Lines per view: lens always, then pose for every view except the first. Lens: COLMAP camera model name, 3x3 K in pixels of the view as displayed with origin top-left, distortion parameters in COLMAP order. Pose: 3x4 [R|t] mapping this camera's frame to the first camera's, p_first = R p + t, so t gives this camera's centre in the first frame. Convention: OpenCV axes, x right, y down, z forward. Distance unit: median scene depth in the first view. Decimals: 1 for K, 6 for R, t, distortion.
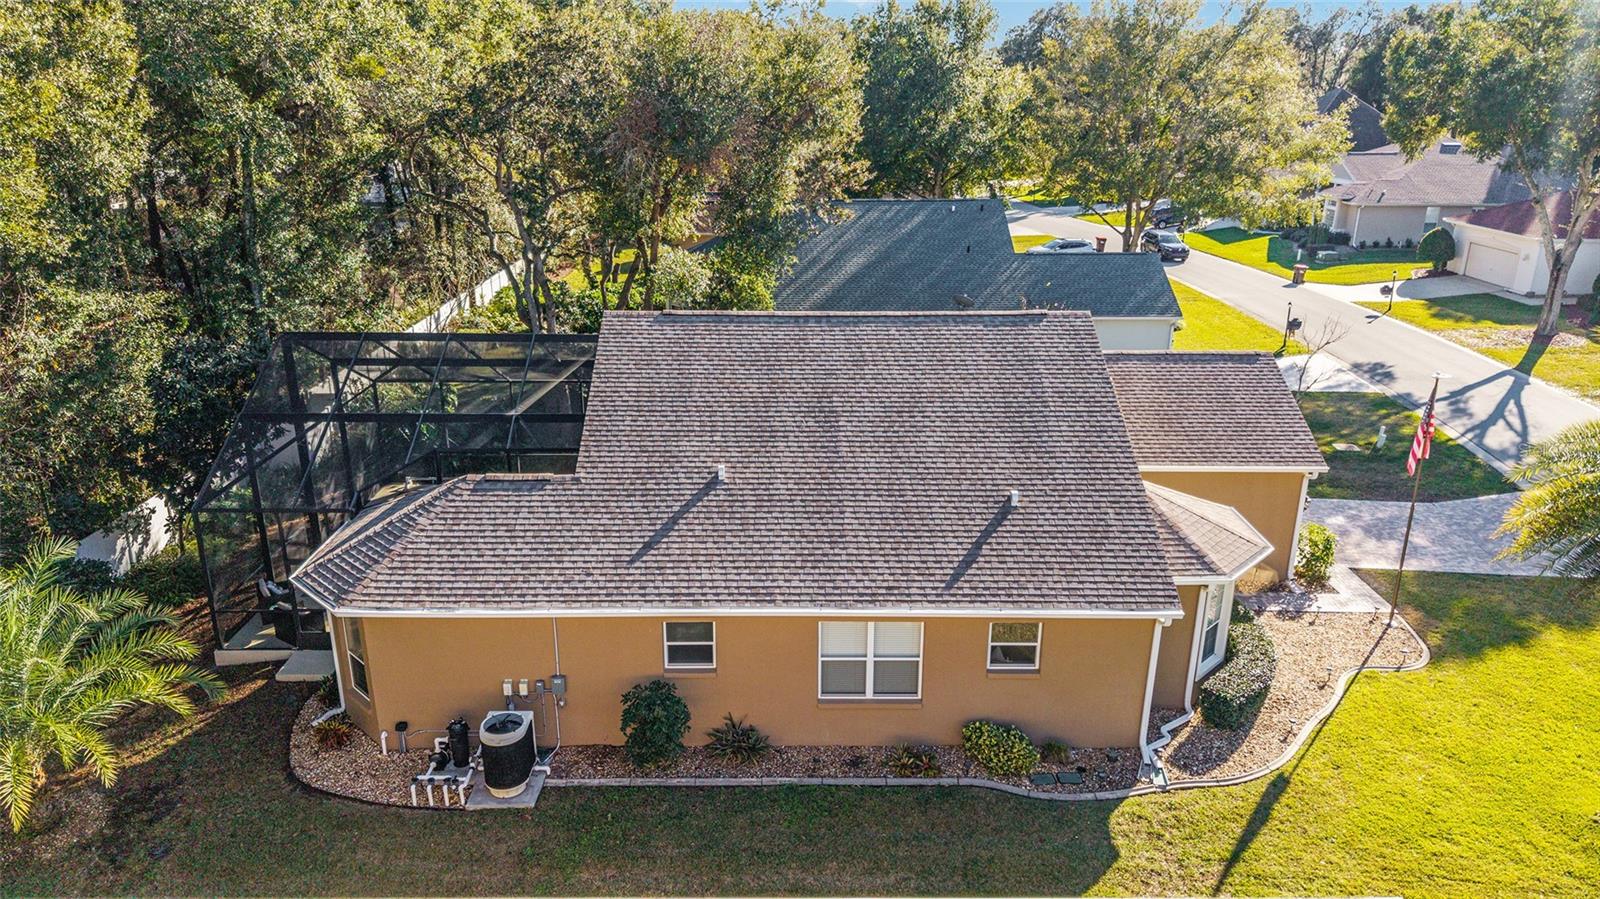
lens RADIAL K [[1073.4, 0, 800.0], [0, 1073.4, 449.5], [0, 0, 1]] dist [0.031841, -0.038326]
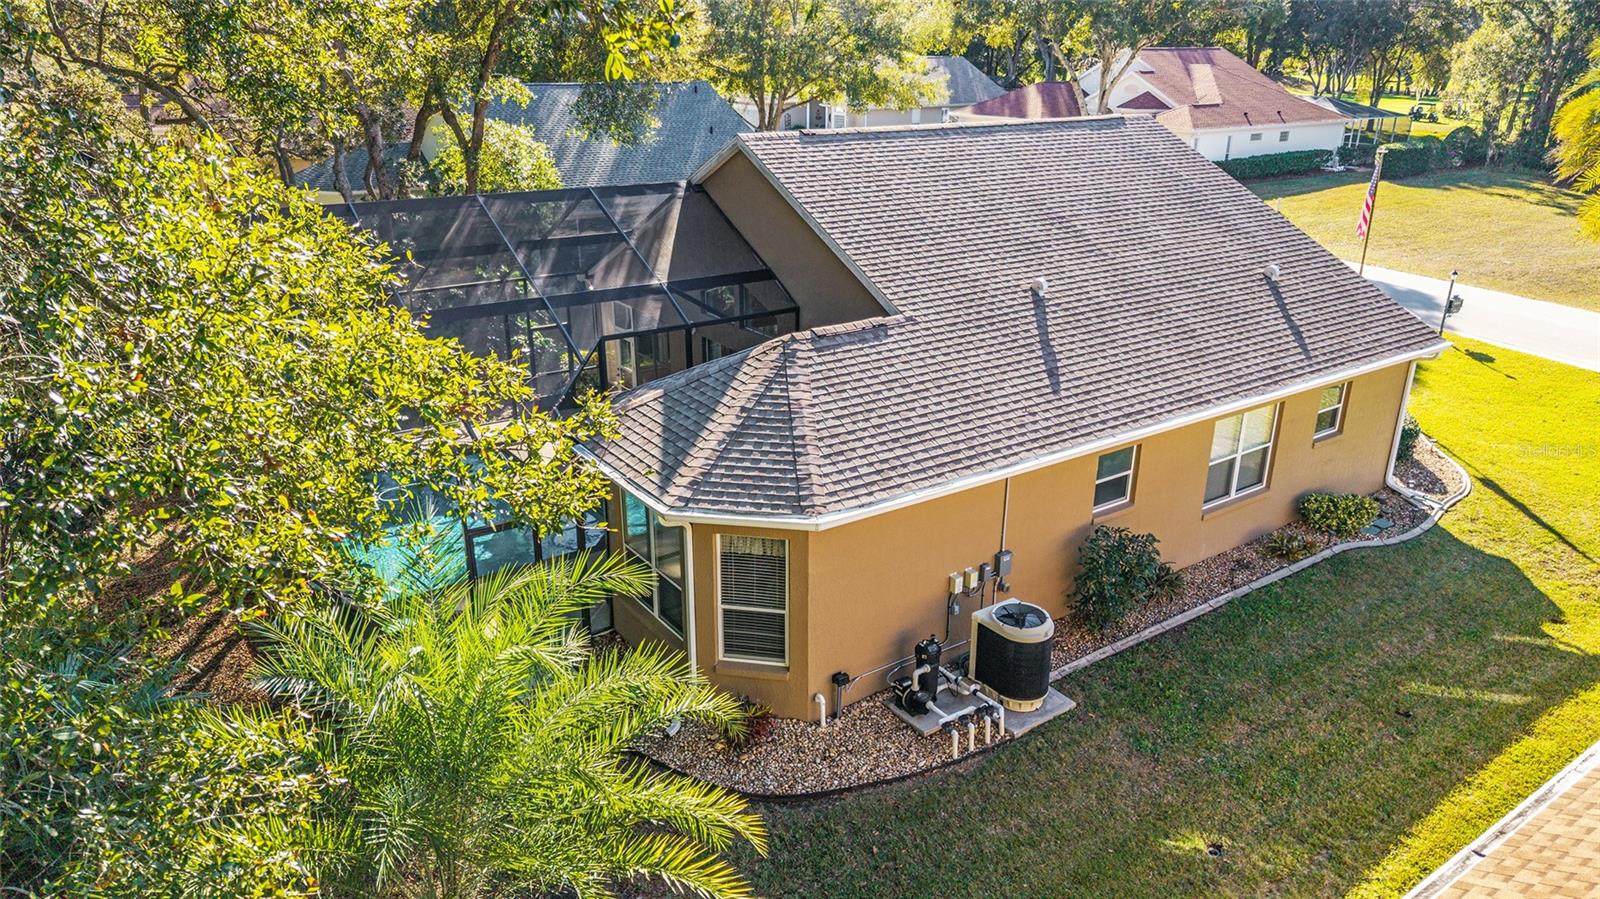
lens RADIAL K [[1073.4, 0, 800.0], [0, 1073.4, 449.5], [0, 0, 1]] dist [0.031841, -0.038326]
pose [[0.823567, -0.196444, 0.532116, -0.751407], [0.175617, 0.980326, 0.090106, 0.038699], [-0.539348, 0.019240, 0.841863, 0.414807]]
